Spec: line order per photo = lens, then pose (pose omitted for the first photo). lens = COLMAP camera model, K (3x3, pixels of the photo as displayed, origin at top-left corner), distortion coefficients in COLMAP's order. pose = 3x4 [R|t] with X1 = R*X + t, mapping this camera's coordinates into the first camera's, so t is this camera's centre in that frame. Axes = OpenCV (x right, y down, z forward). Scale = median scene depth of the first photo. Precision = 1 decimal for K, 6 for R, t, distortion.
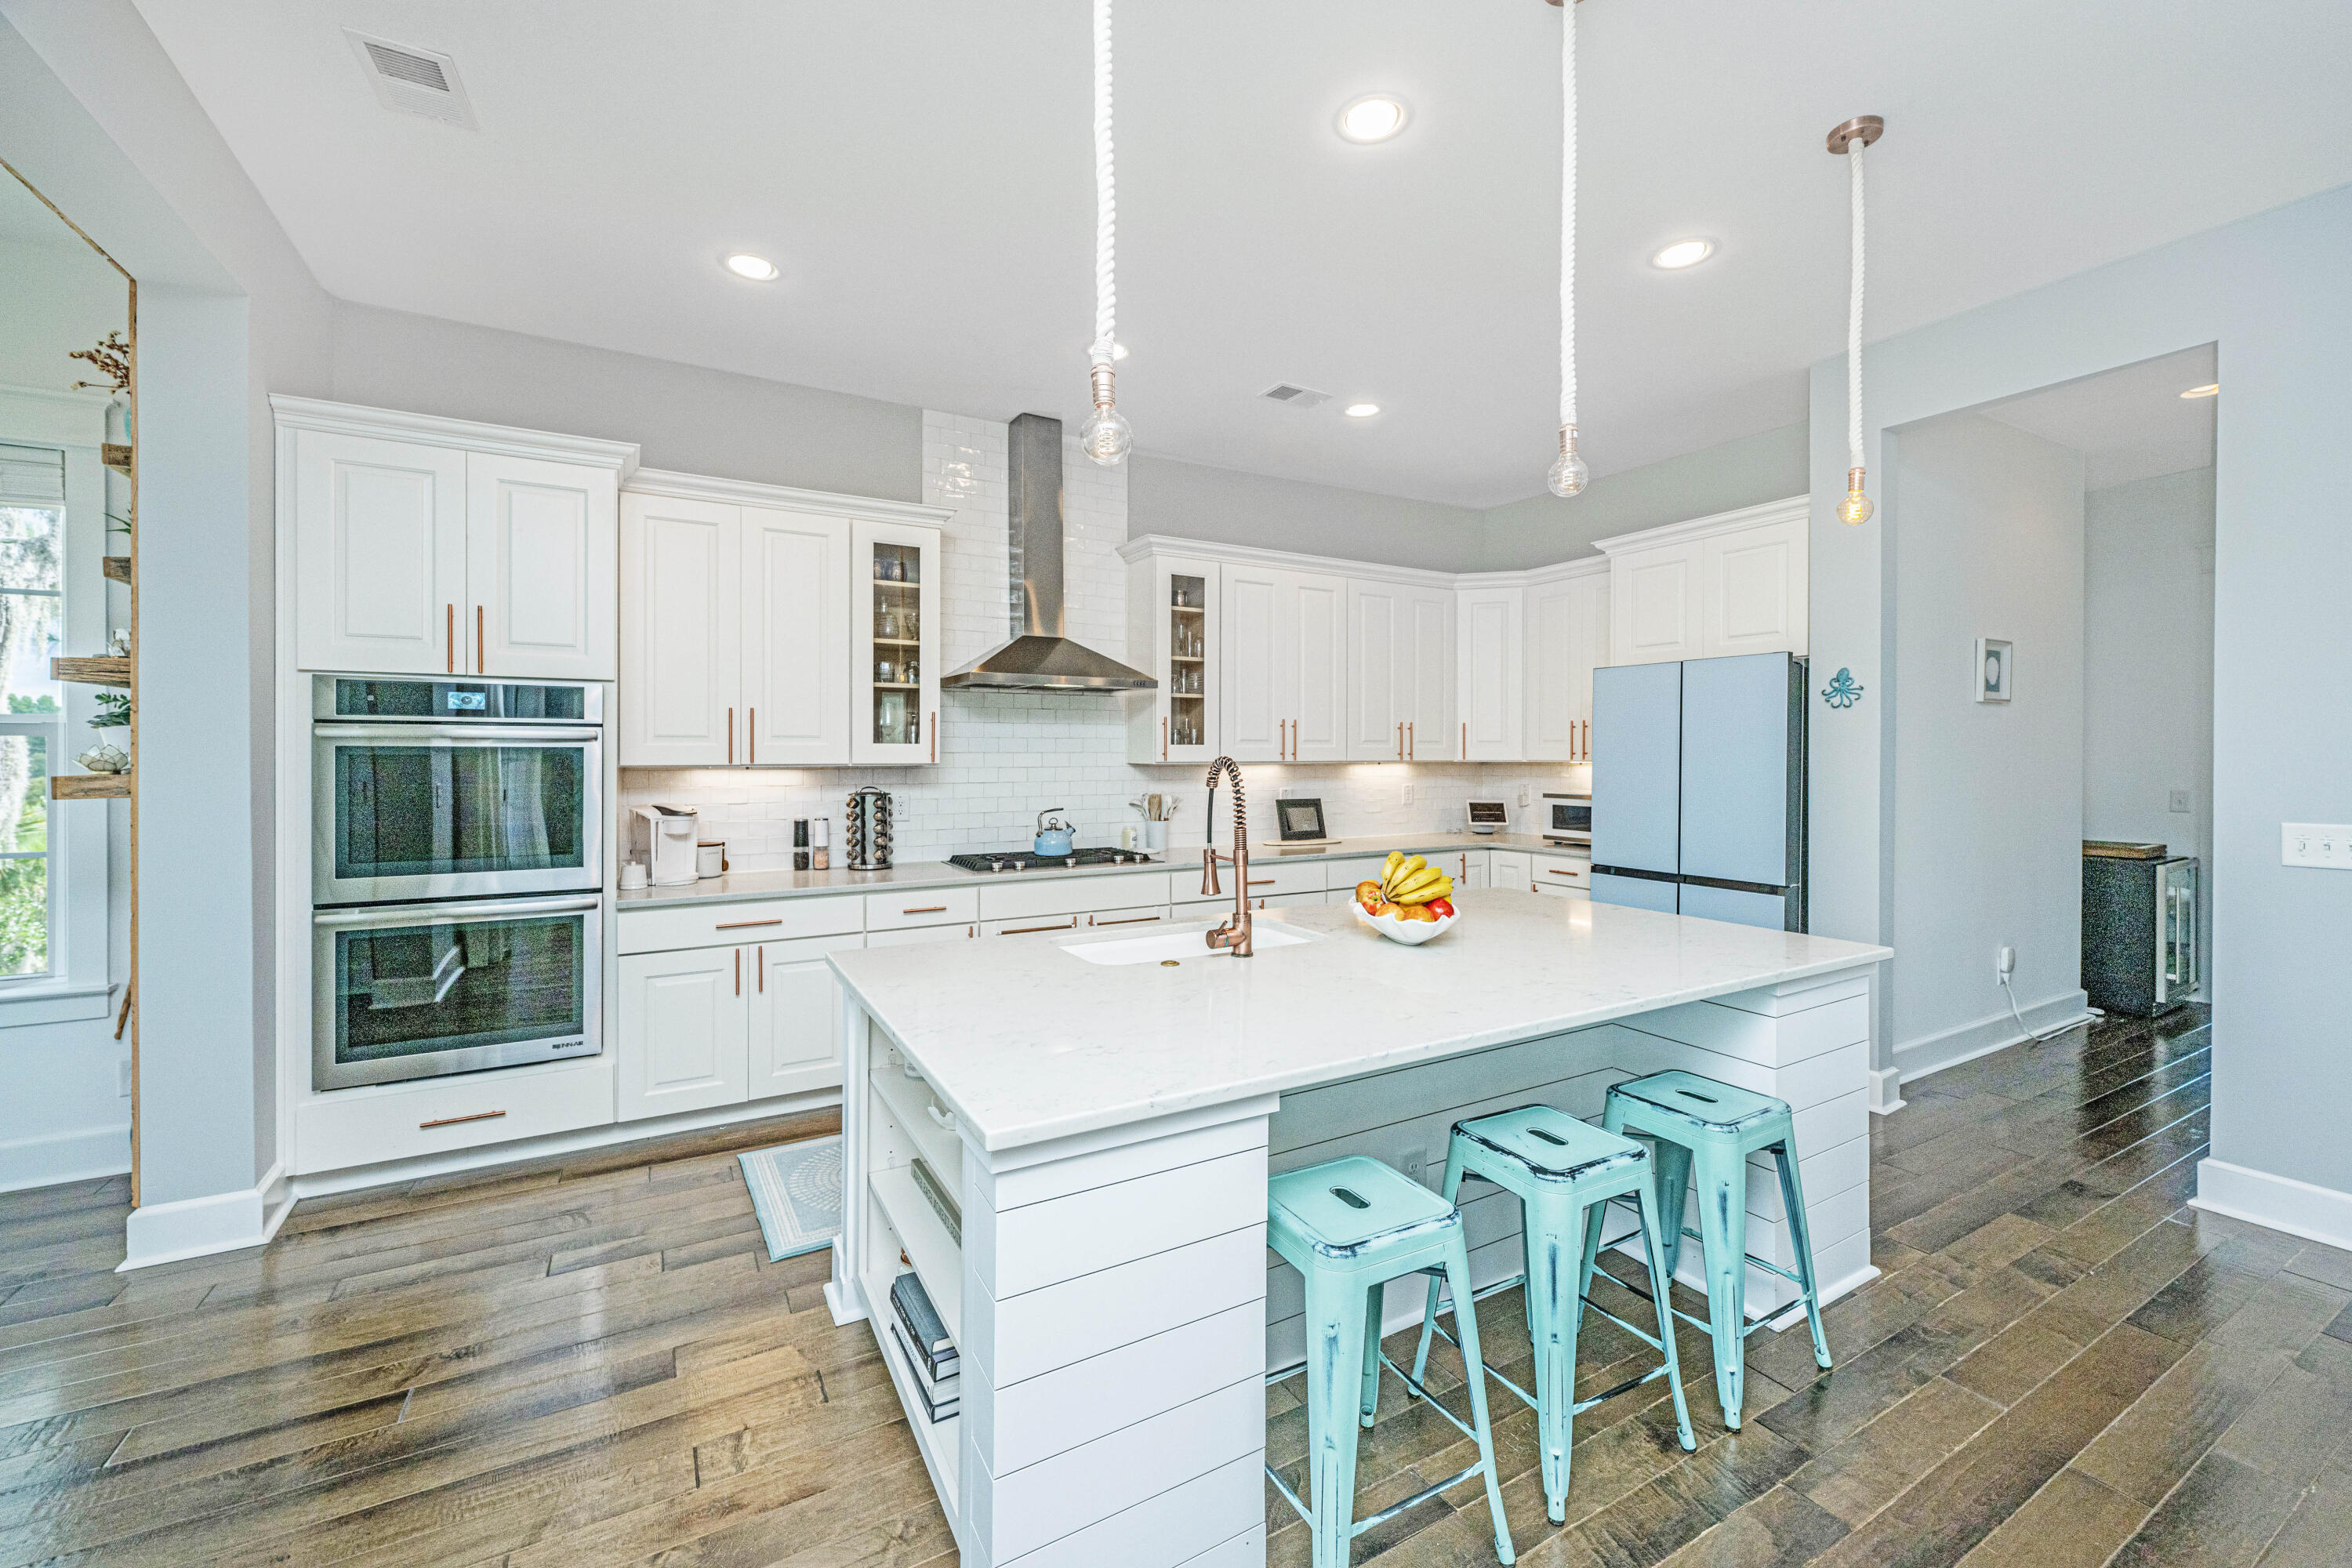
lens RADIAL K [[951.0, 0, 1178.8], [0, 951.0, 765.4], [0, 0, 1]] dist [-0.000334, 0.000011]
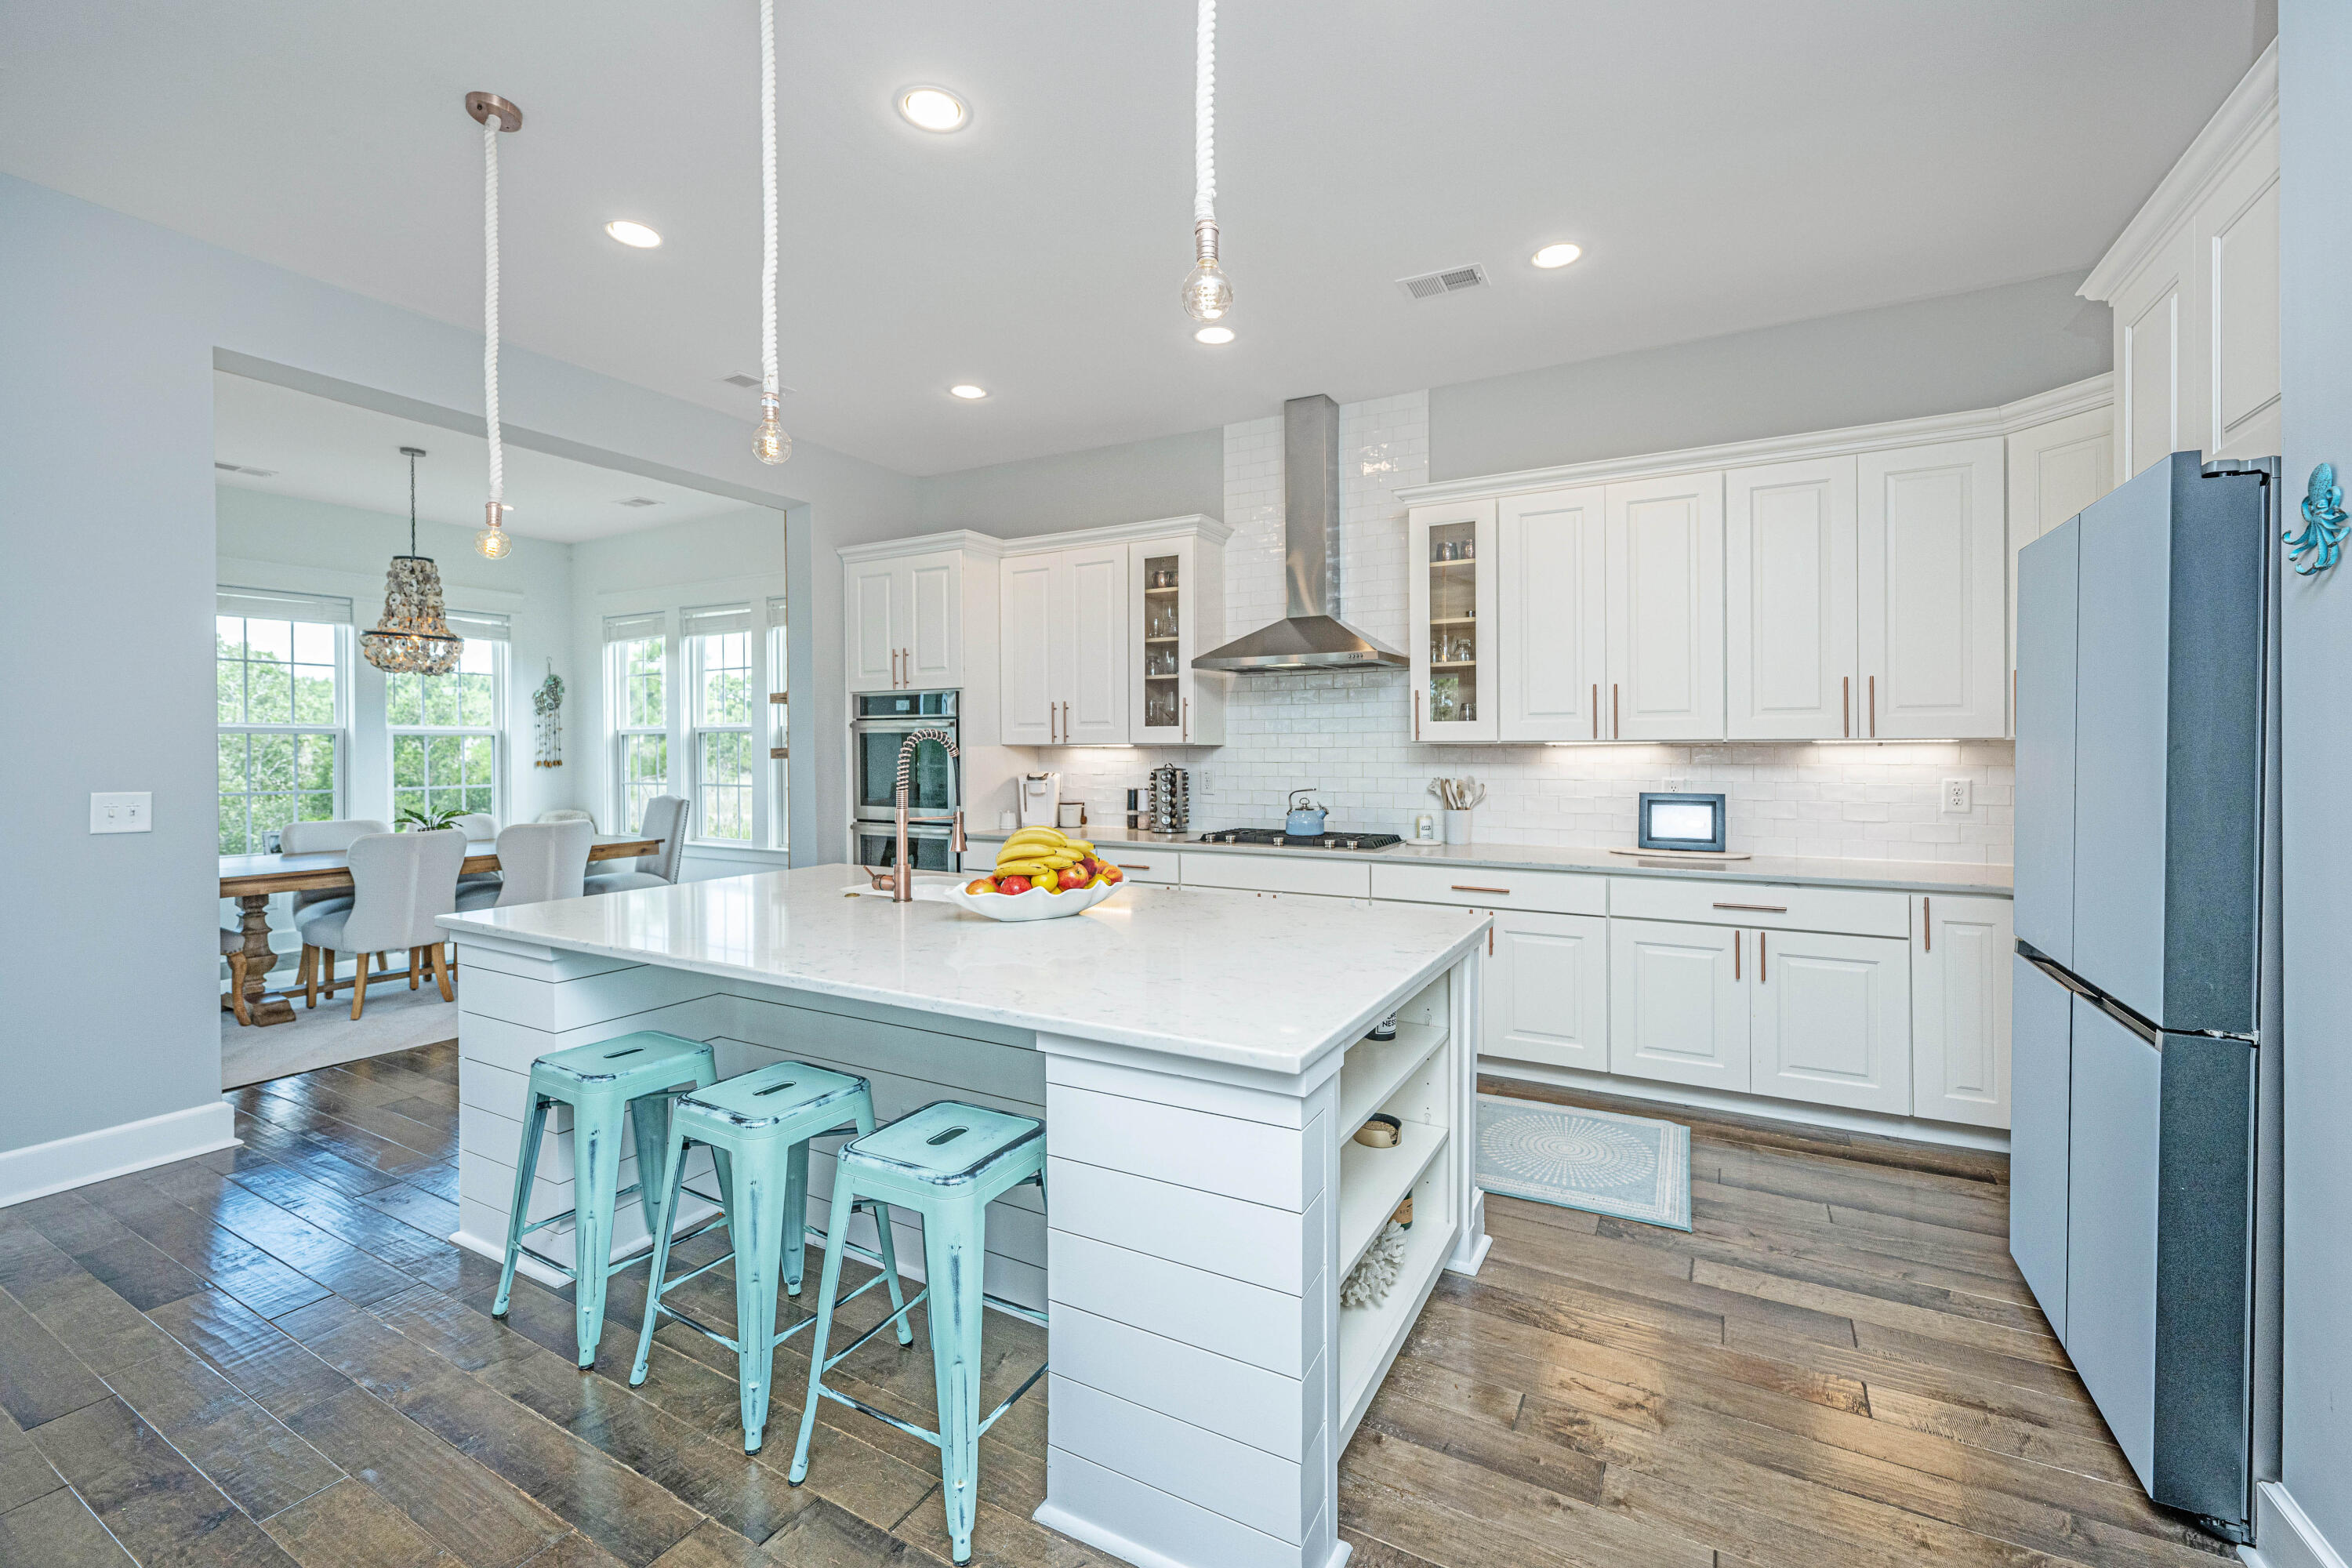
lens RADIAL K [[951.0, 0, 1208.9], [0, 951.0, 762.3], [0, 0, 1]] dist [-0.000334, 0.000011]
pose [[0.536674, 0.018678, -0.843583, 0.662197], [0.000047, 0.999754, 0.022165, -0.004683], [0.843789, -0.011935, 0.536542, 0.379534]]
